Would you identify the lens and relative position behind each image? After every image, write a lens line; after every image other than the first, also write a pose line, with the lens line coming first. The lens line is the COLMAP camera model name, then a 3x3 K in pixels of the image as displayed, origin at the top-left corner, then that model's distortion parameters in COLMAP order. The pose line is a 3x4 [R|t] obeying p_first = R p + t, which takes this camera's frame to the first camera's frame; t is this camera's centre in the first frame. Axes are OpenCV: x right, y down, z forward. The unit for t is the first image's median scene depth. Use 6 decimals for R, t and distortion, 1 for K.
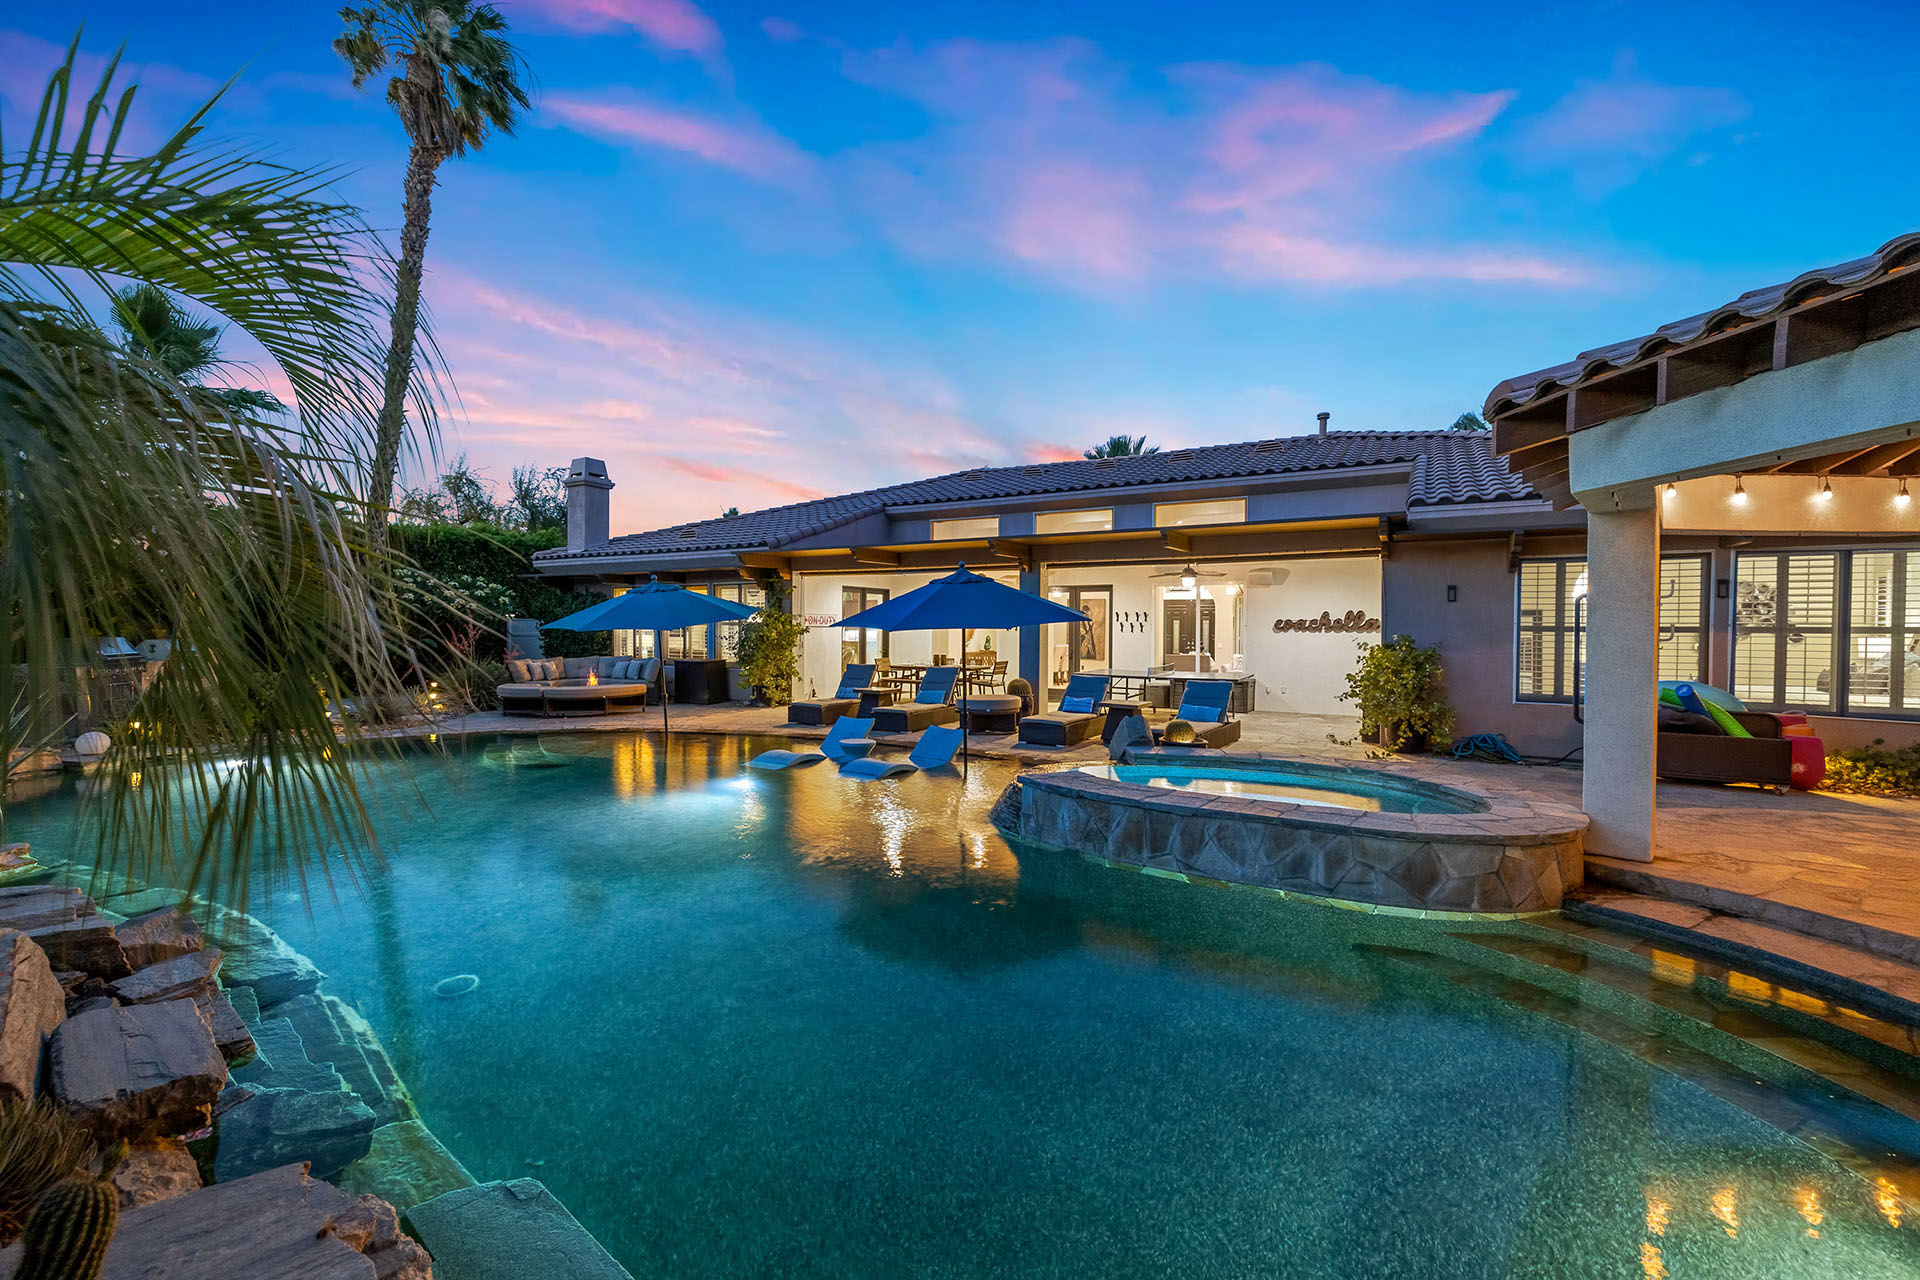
lens RADIAL K [[800.8, 0, 958.6], [0, 800.8, 632.4], [0, 0, 1]] dist [0.000669, -0.000111]
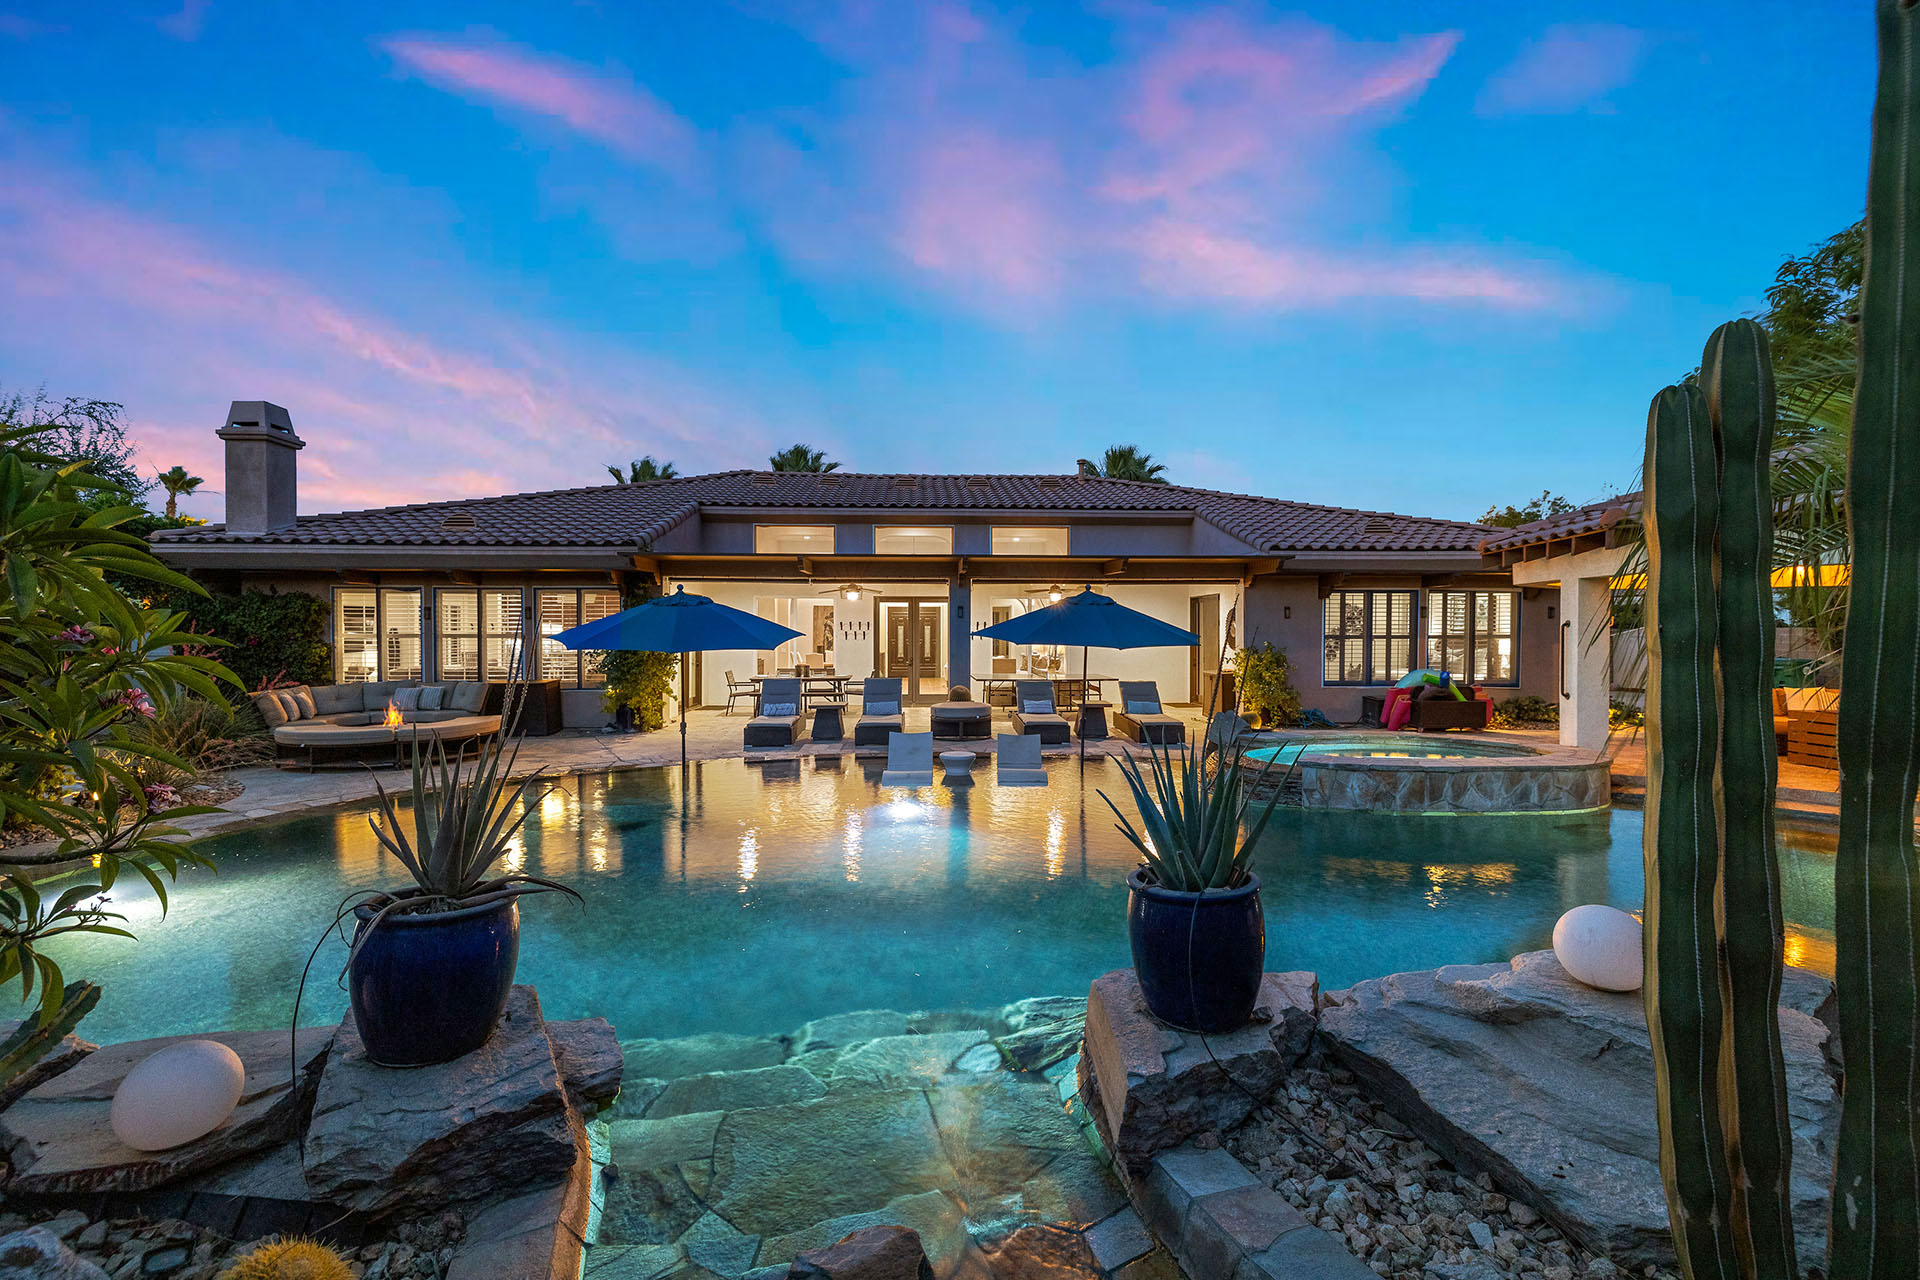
lens RADIAL K [[800.8, 0, 950.6], [0, 800.8, 645.8], [0, 0, 1]] dist [0.000669, -0.000111]
pose [[0.831830, -0.016110, 0.554797, -0.842036], [0.009759, 0.999849, 0.014401, -0.020099], [-0.554945, -0.006564, 0.831861, 0.197618]]
